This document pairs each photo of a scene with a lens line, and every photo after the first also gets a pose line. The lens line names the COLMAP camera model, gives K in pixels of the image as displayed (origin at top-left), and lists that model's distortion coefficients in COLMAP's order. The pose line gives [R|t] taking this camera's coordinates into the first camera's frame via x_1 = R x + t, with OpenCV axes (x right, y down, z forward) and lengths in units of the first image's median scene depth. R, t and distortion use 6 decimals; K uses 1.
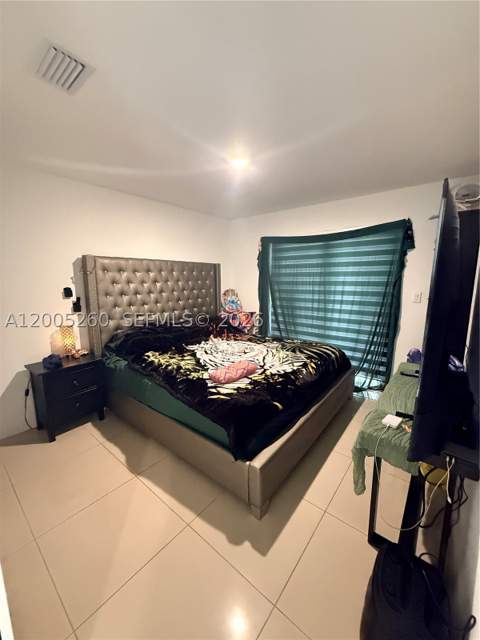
lens RADIAL K [[257.0, 0, 240.5], [0, 257.0, 318.4], [0, 0, 1]] dist [0.003166, 0.000038]
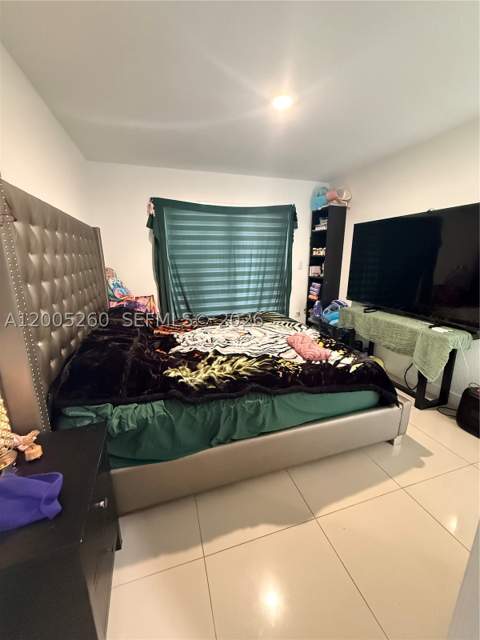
lens RADIAL K [[257.0, 0, 239.5], [0, 257.0, 320.6], [0, 0, 1]] dist [0.003166, 0.000038]
pose [[0.548324, -0.203720, 0.811073, -0.669438], [0.141017, 0.978510, 0.150441, -0.044832], [-0.824291, 0.031884, 0.565268, 0.504541]]
